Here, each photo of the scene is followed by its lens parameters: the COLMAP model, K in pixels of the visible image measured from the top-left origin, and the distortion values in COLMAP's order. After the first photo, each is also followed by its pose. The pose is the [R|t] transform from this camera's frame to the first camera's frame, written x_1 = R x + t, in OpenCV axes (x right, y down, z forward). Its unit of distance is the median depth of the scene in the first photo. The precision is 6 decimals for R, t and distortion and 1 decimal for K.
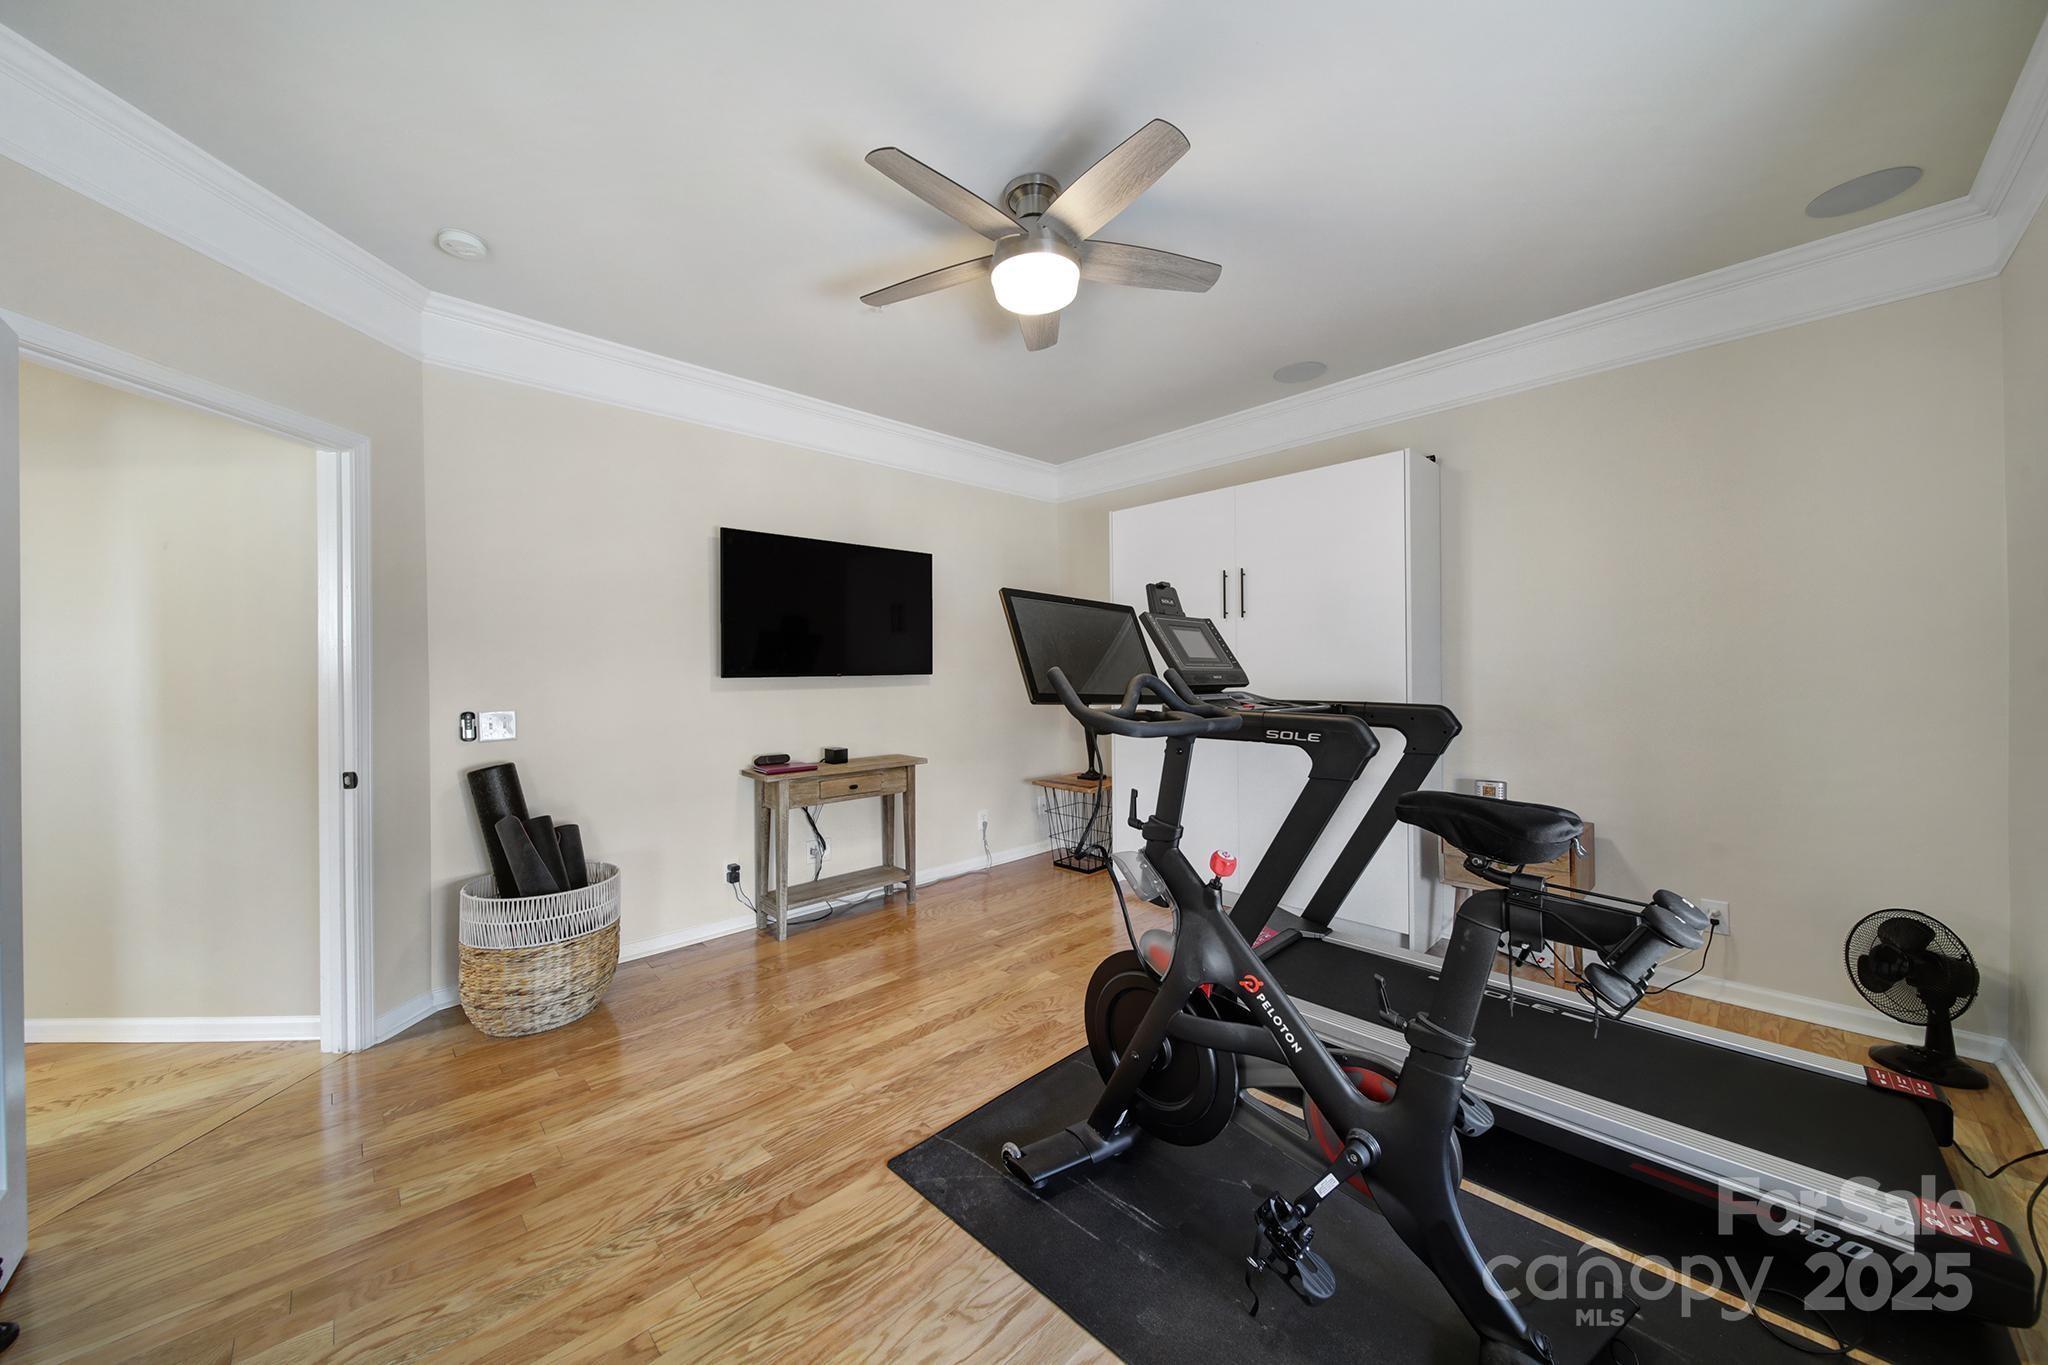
lens RADIAL K [[711.4, 0, 1008.4], [0, 711.4, 677.6], [0, 0, 1]] dist [-0.001938, -0.000409]
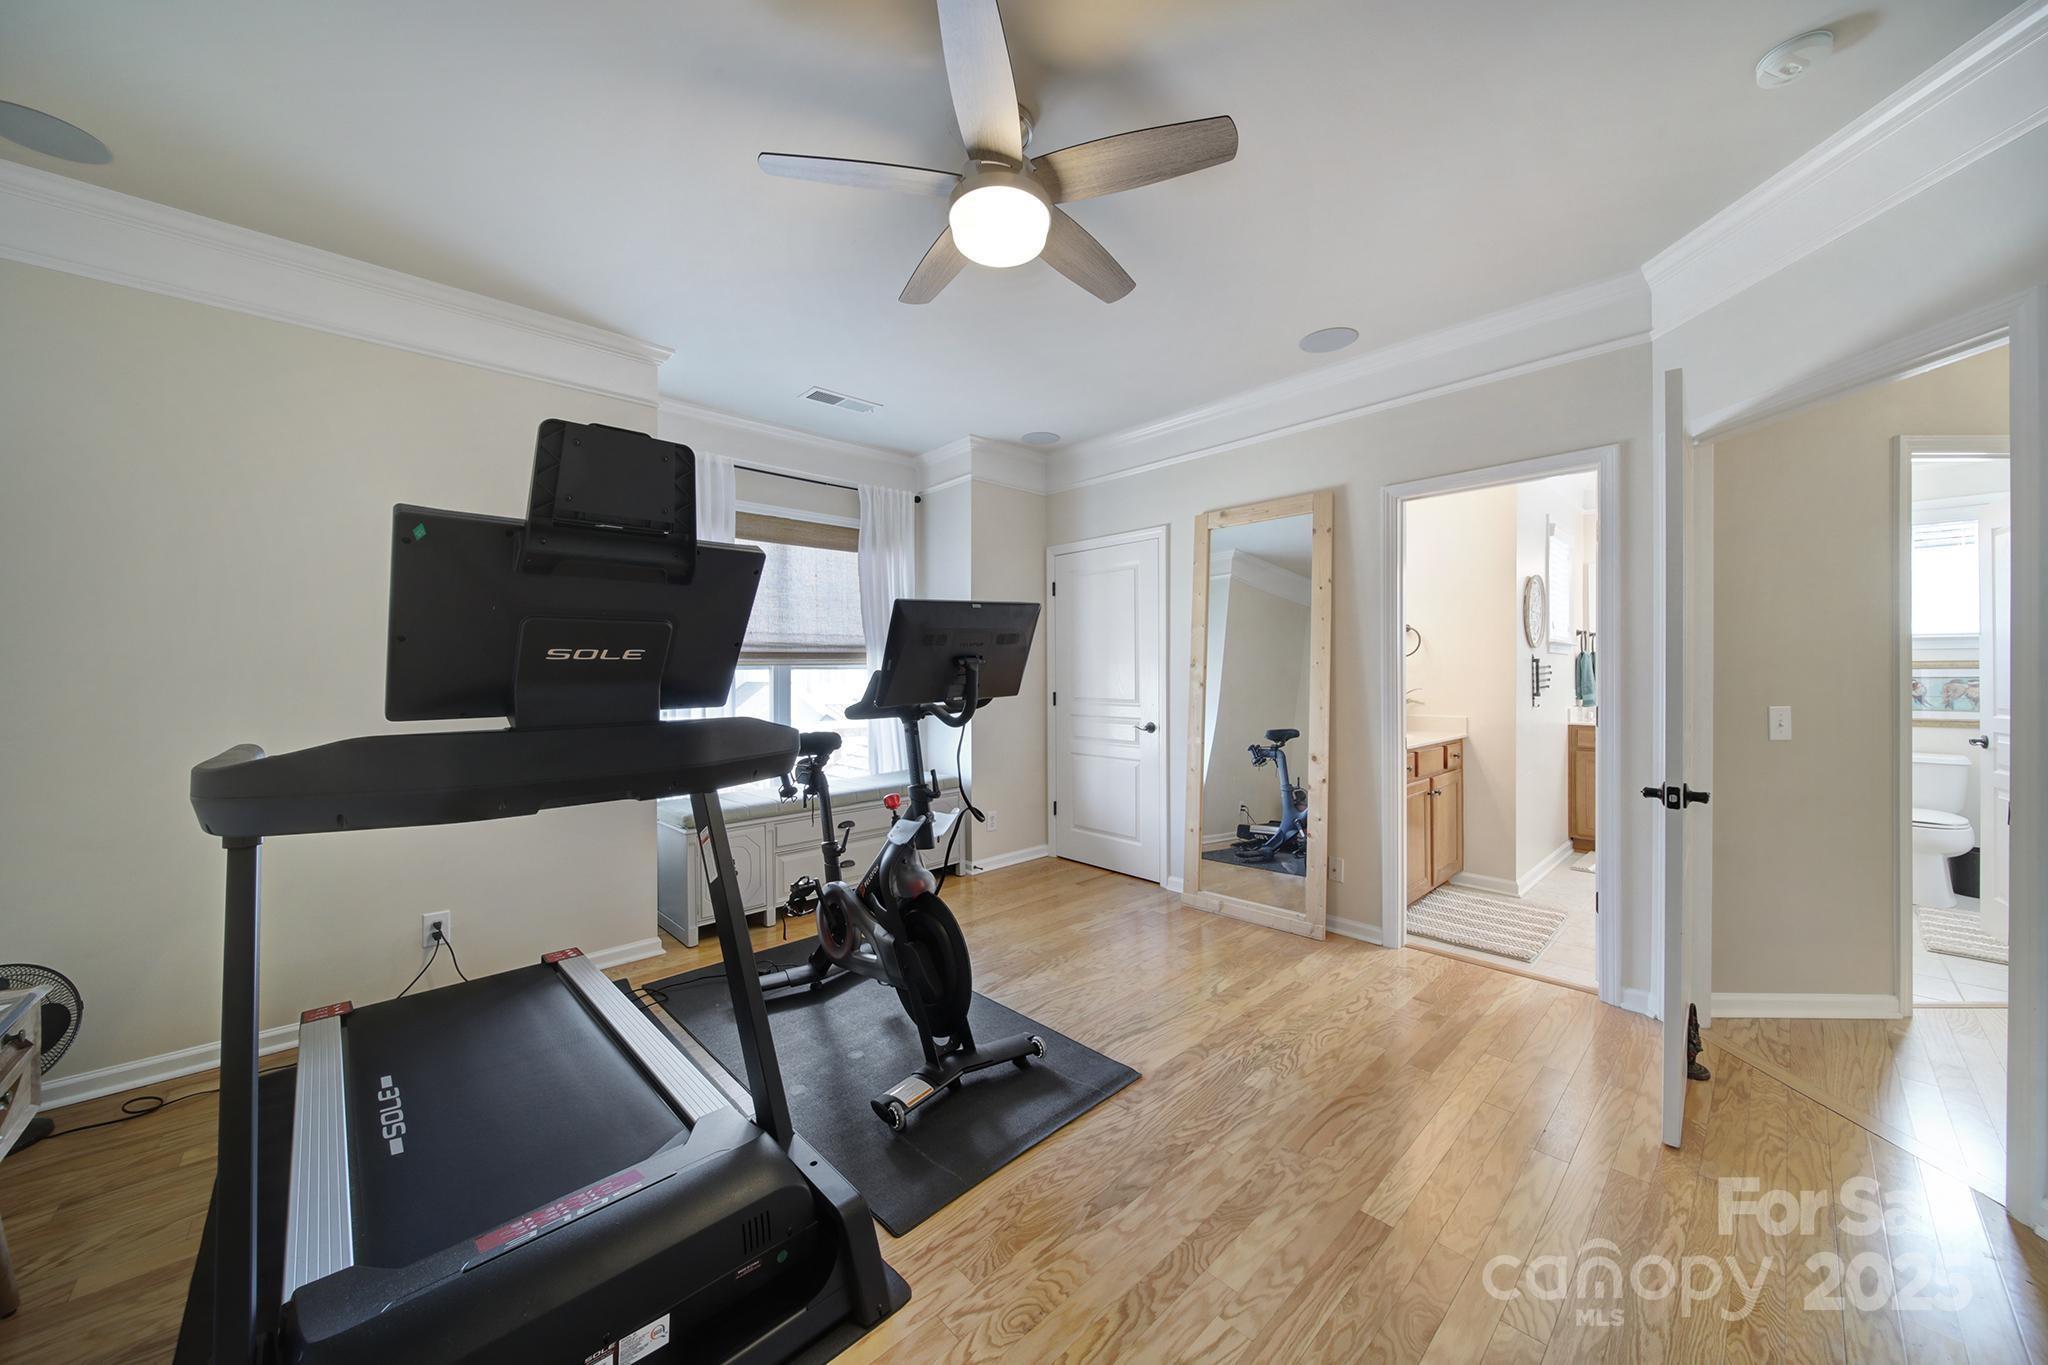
lens RADIAL K [[726.1, 0, 1024.7], [0, 726.1, 670.5], [0, 0, 1]] dist [-0.001594, -0.000273]
pose [[-0.999921, 0.008793, -0.008932, 0.036061], [0.008711, 0.999920, 0.009191, -0.019649], [0.009012, 0.009112, -0.999918, 2.263233]]
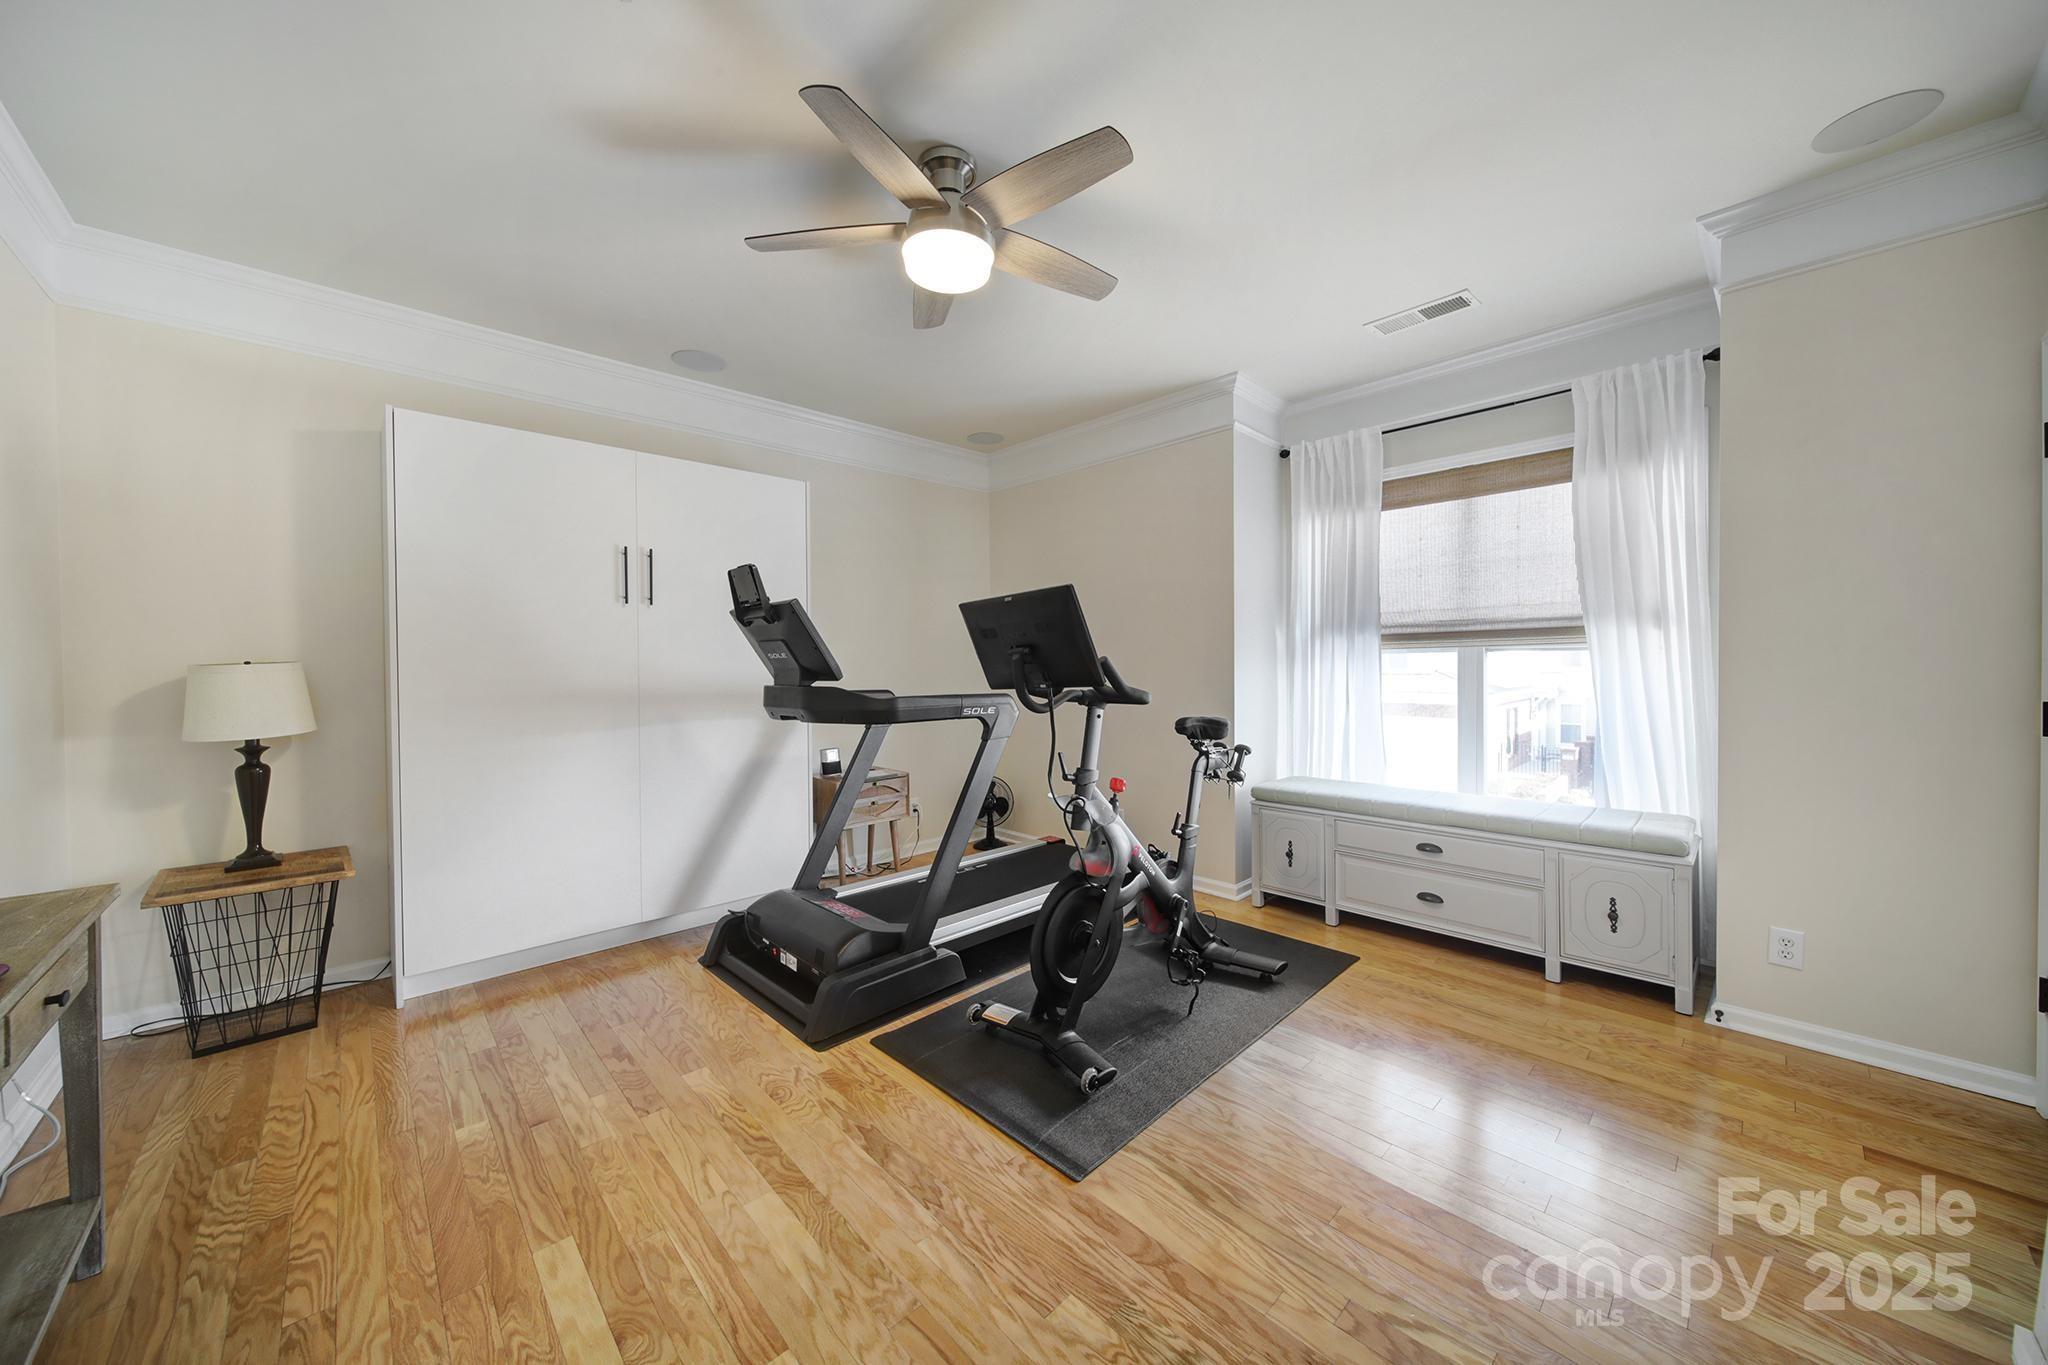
lens RADIAL K [[726.1, 0, 1024.7], [0, 726.1, 670.5], [0, 0, 1]] dist [-0.001594, -0.000273]
pose [[-0.002107, -0.009350, 0.999954, -1.141538], [0.020973, 0.999736, 0.009392, -0.002904], [-0.999778, 0.020992, -0.001910, 1.071969]]
